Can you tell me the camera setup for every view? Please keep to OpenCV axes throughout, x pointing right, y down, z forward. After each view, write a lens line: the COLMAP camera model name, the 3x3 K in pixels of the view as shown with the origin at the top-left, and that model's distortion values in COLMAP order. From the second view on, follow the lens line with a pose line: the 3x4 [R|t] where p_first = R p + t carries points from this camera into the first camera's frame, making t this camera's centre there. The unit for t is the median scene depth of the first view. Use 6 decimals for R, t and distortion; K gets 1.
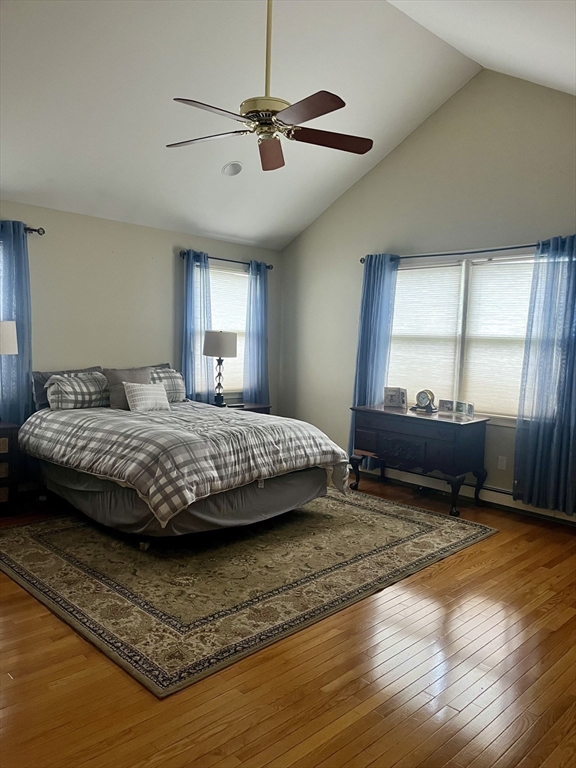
lens RADIAL K [[578.5, 0, 287.2], [0, 578.5, 380.7], [0, 0, 1]] dist [0.048127, -0.060551]
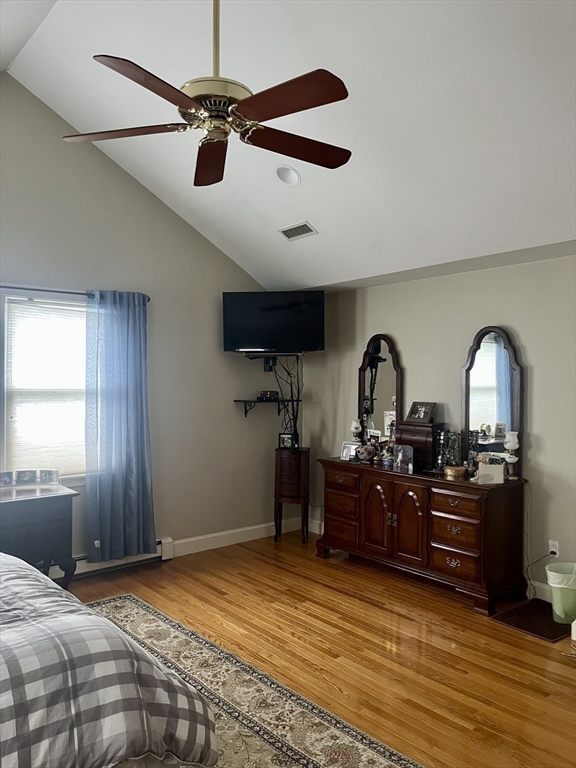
lens RADIAL K [[578.5, 0, 287.3], [0, 578.5, 385.8], [0, 0, 1]] dist [0.048127, -0.060551]
pose [[0.078954, -0.039486, 0.996096, -0.610260], [0.079630, 0.996272, 0.033181, -0.101693], [-0.993693, 0.076699, 0.081804, 0.717433]]
